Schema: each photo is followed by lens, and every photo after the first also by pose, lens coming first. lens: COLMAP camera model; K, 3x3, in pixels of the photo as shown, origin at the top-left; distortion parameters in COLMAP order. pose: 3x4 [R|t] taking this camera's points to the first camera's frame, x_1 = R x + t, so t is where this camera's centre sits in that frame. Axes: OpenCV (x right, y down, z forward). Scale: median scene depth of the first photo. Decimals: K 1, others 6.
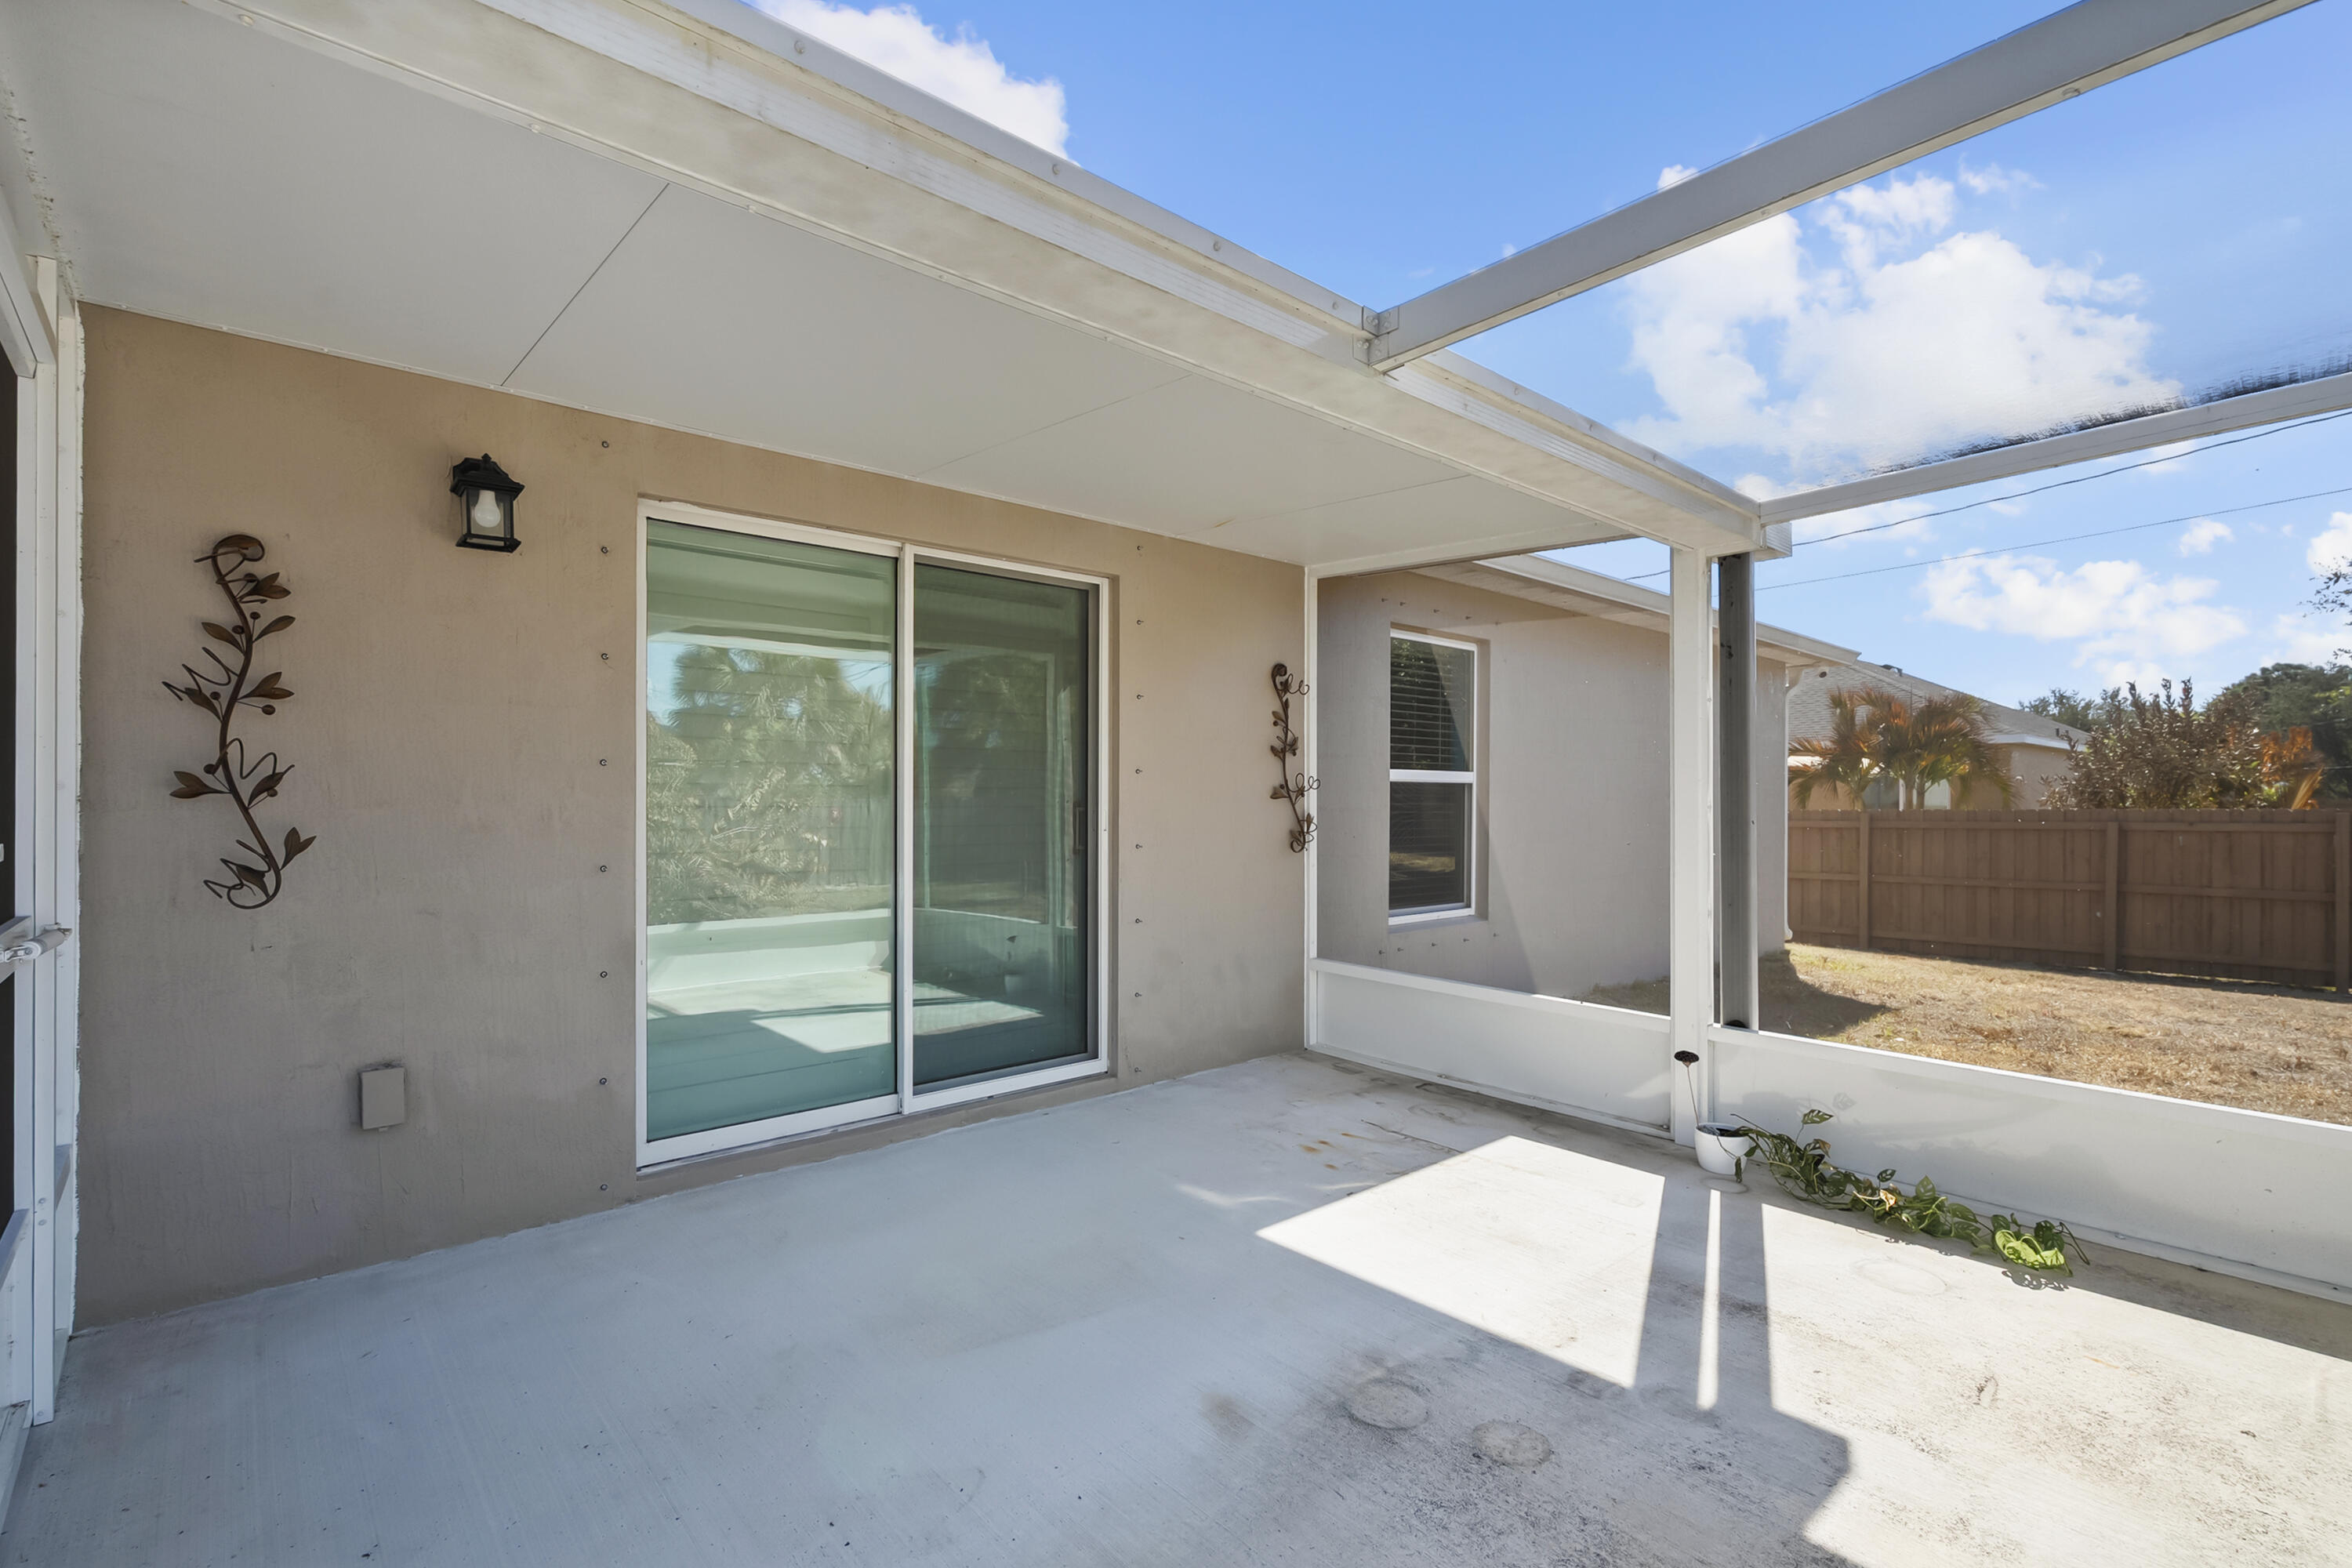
lens RADIAL K [[1080.0, 0, 1160.2], [0, 1080.0, 800.1], [0, 0, 1]] dist [-0.002167, 0.002296]
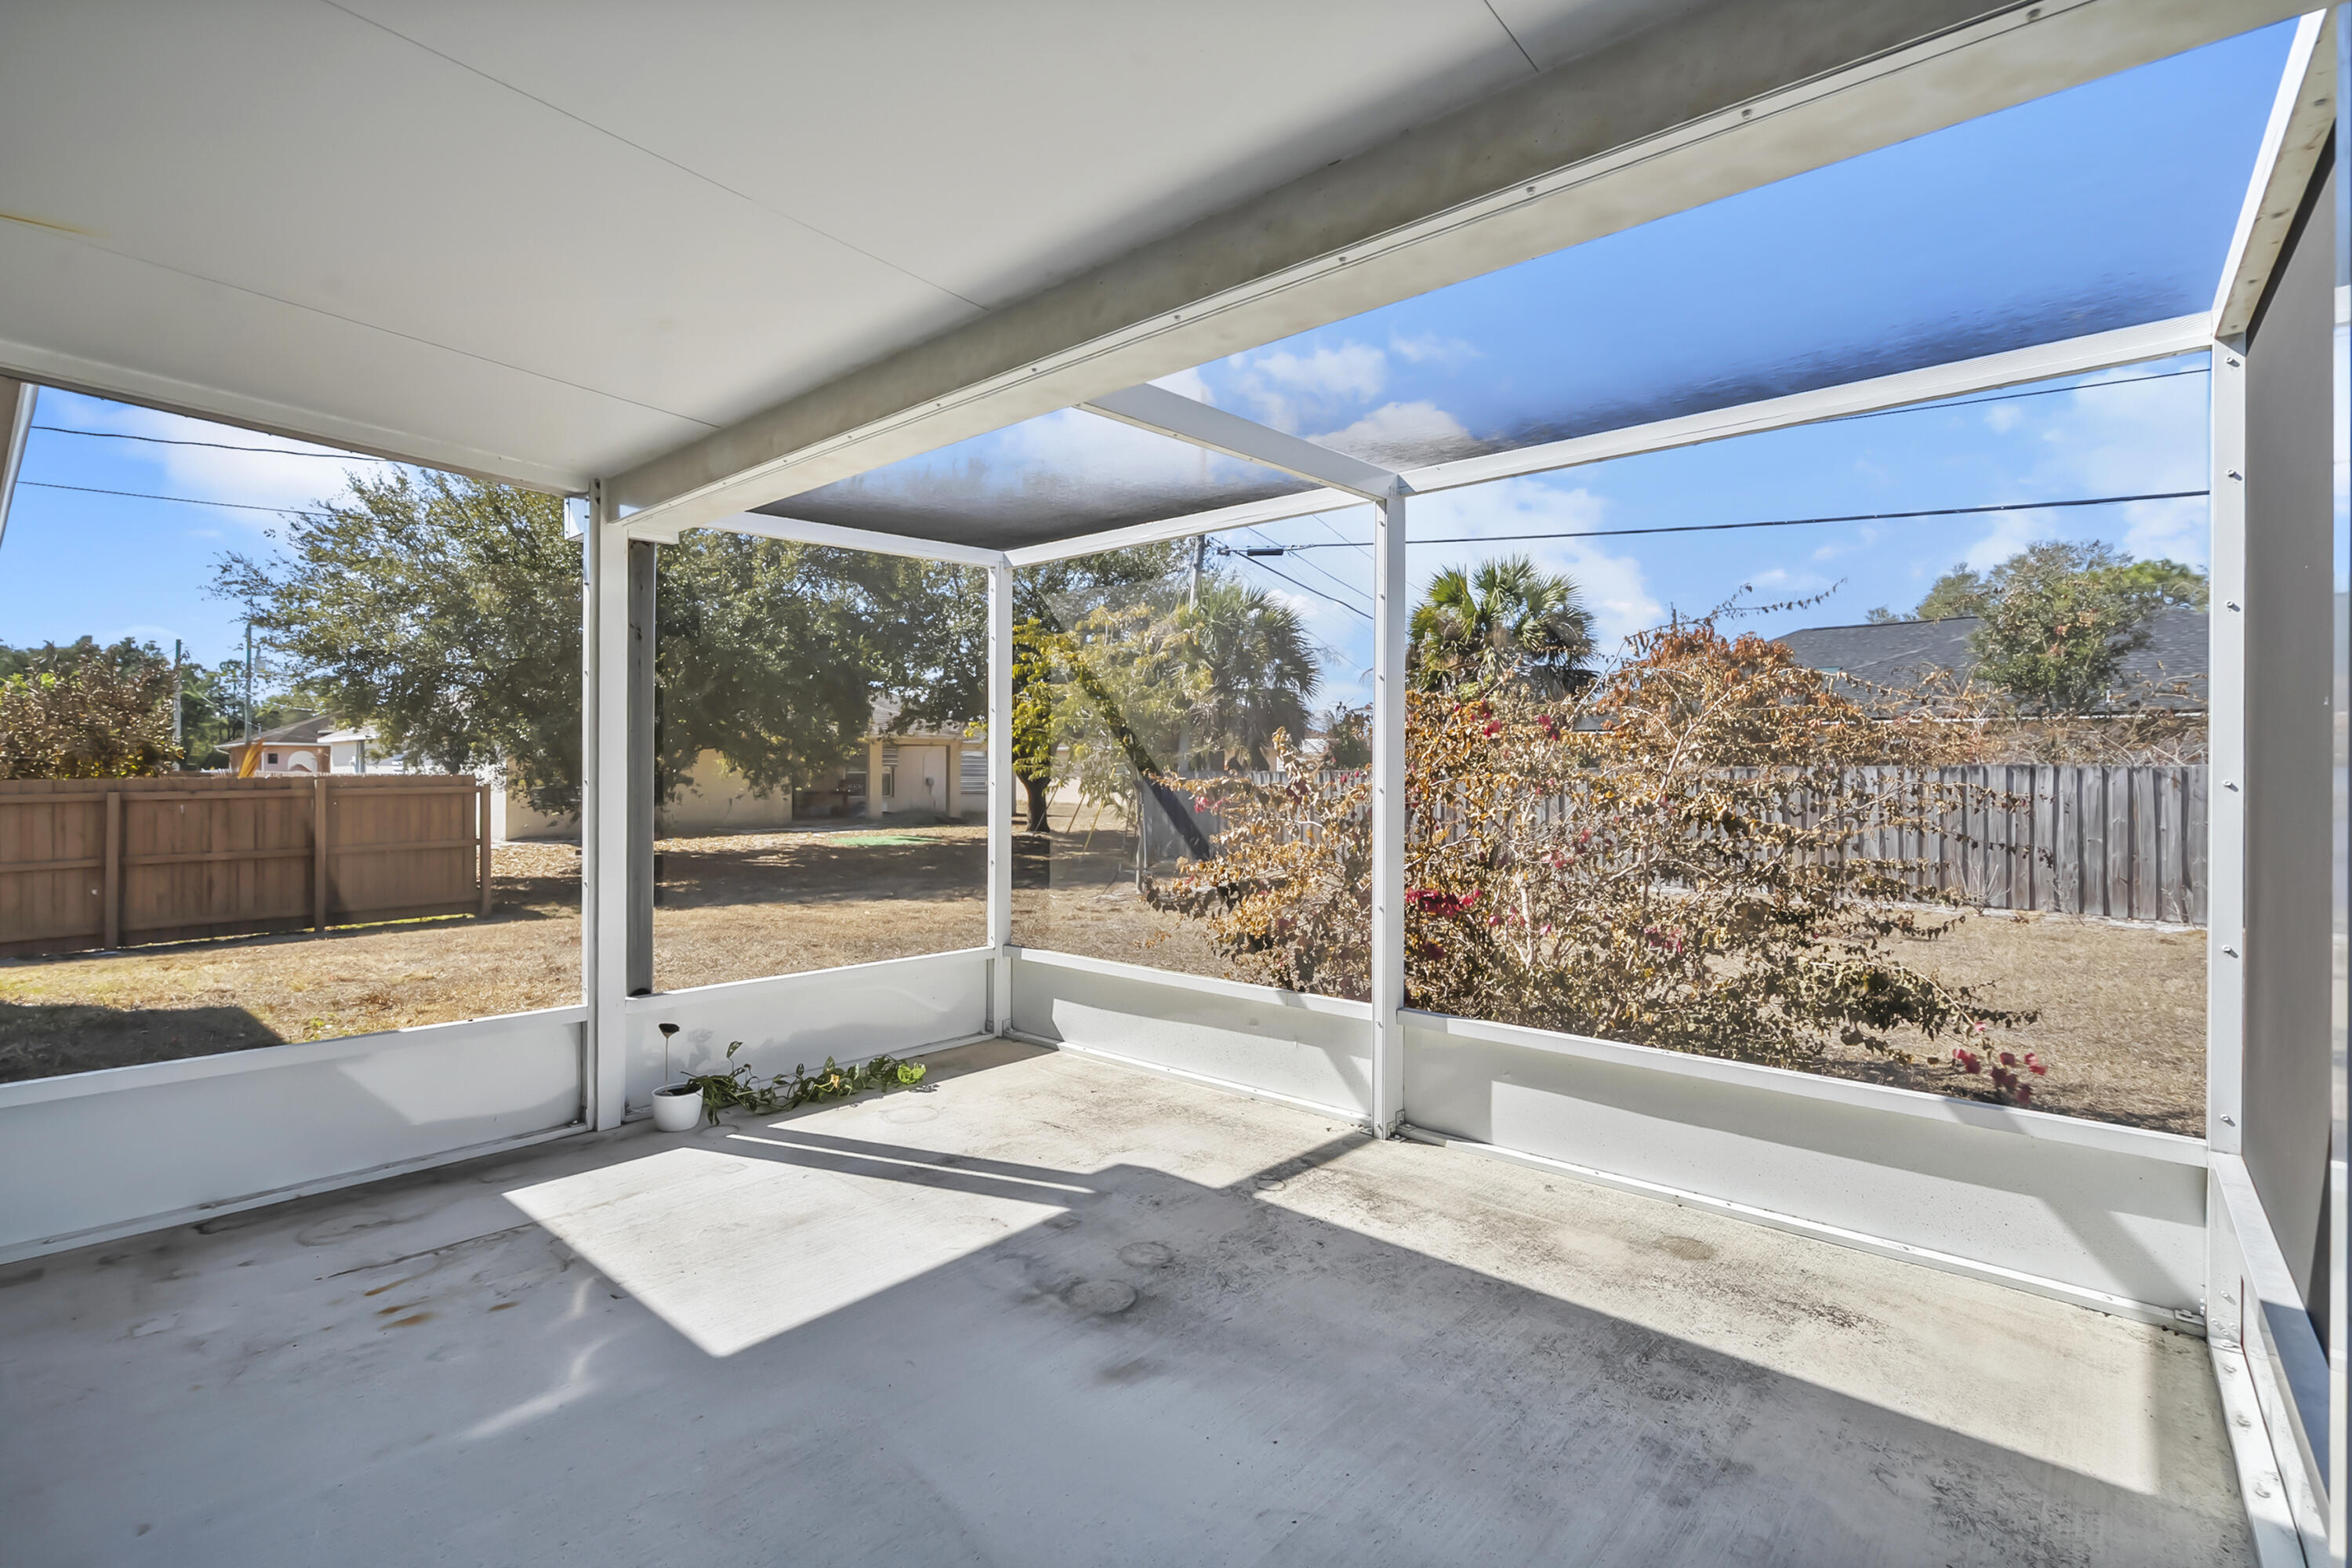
lens RADIAL K [[1080.0, 0, 1171.3], [0, 1080.0, 774.0], [0, 0, 1]] dist [-0.002167, 0.002296]
pose [[-0.134730, -0.006215, 0.990863, -0.577306], [-0.001785, 0.999980, 0.006030, -0.011265], [-0.990881, -0.000956, -0.134739, 0.647033]]
